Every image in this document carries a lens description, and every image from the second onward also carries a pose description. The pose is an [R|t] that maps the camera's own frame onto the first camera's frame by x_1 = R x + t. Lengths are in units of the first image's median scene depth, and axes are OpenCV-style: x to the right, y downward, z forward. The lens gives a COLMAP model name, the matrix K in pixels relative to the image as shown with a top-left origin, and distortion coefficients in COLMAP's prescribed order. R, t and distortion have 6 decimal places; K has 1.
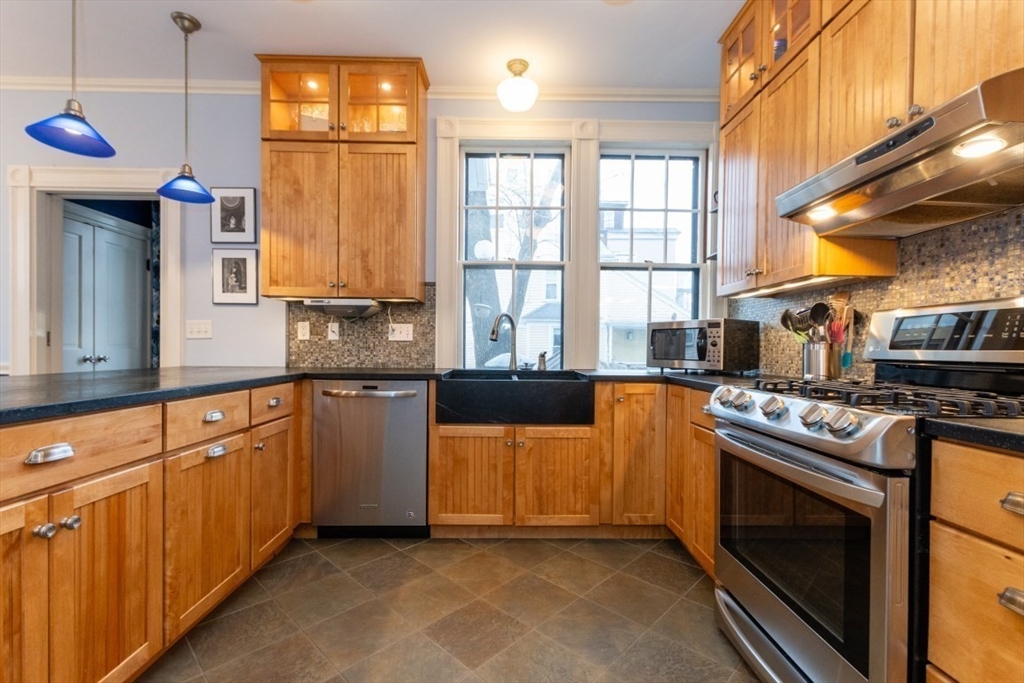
lens RADIAL K [[441.9, 0, 512.9], [0, 441.9, 351.6], [0, 0, 1]] dist [0.005557, -0.000971]
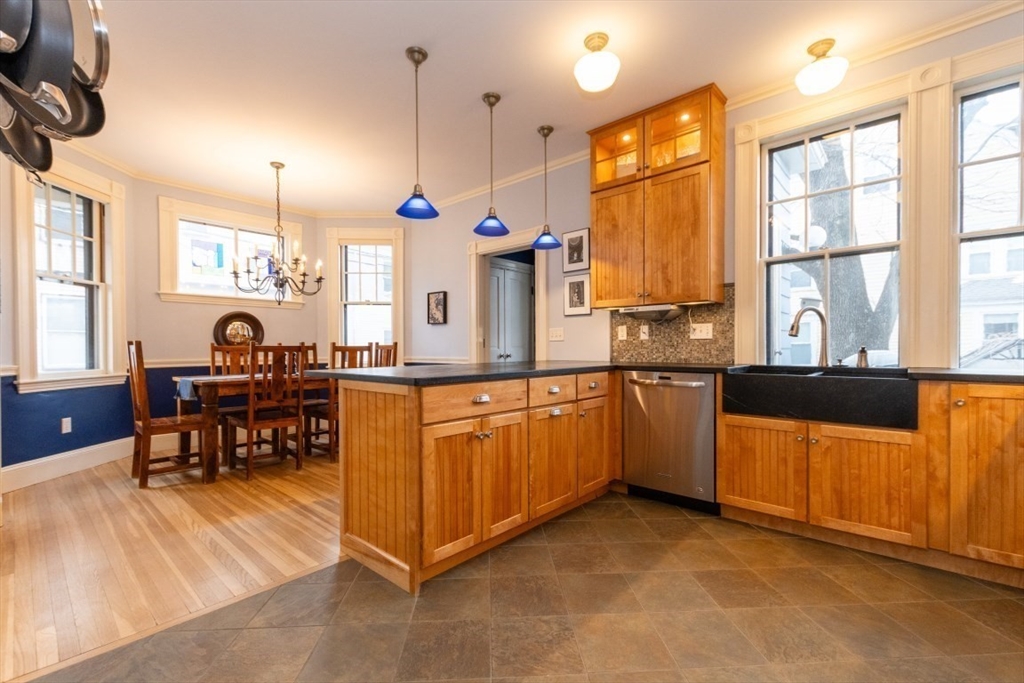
lens RADIAL K [[441.9, 0, 512.9], [0, 441.9, 351.6], [0, 0, 1]] dist [0.005557, -0.000971]
pose [[0.731609, -0.006018, -0.681698, 0.197017], [0.005629, 0.999980, -0.002786, 0.009970], [0.681701, -0.001799, 0.731629, -0.169574]]
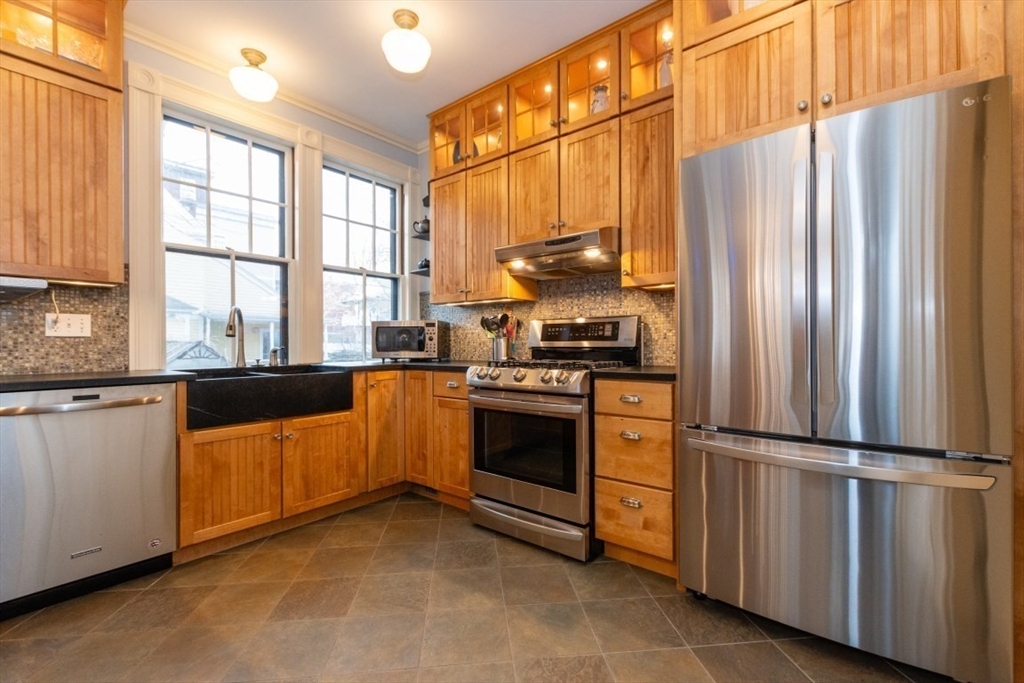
lens RADIAL K [[442.4, 0, 513.5], [0, 442.4, 343.4], [0, 0, 1]] dist [0.002708, -0.000180]
pose [[0.645134, -0.013281, 0.763954, -0.425814], [0.017631, 0.999841, 0.002493, -0.002201], [-0.763866, 0.011861, 0.645266, -0.068630]]
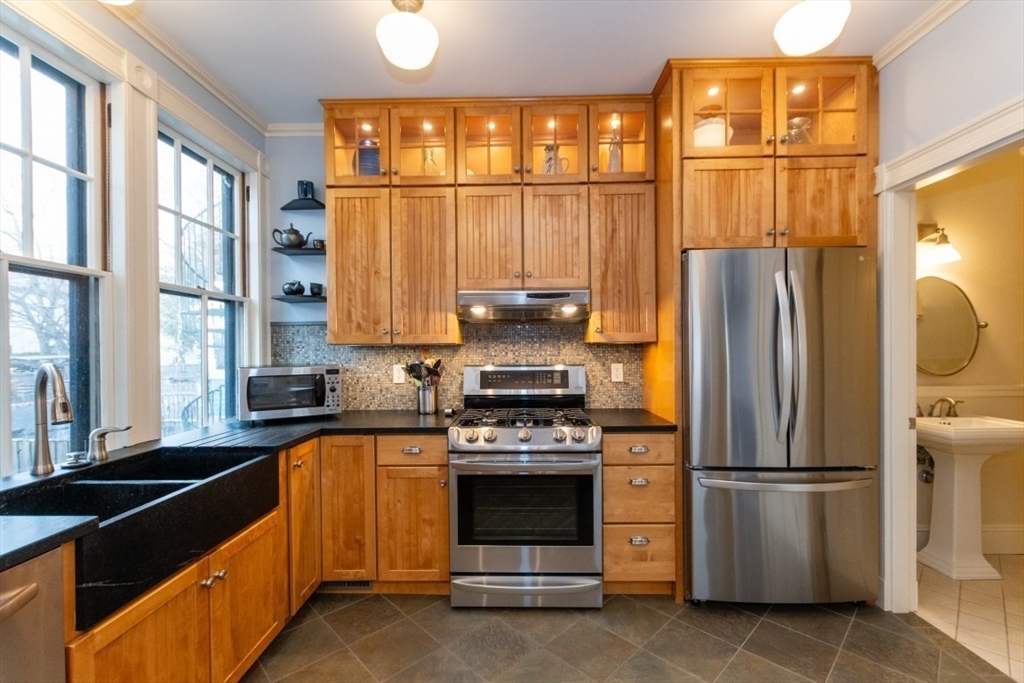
lens RADIAL K [[441.9, 0, 512.9], [0, 441.9, 351.6], [0, 0, 1]] dist [0.005557, -0.000971]
pose [[0.040600, -0.018564, 0.999003, -0.597484], [0.016953, 0.999696, 0.017888, -0.122078], [-0.999032, 0.016210, 0.040902, 0.535647]]
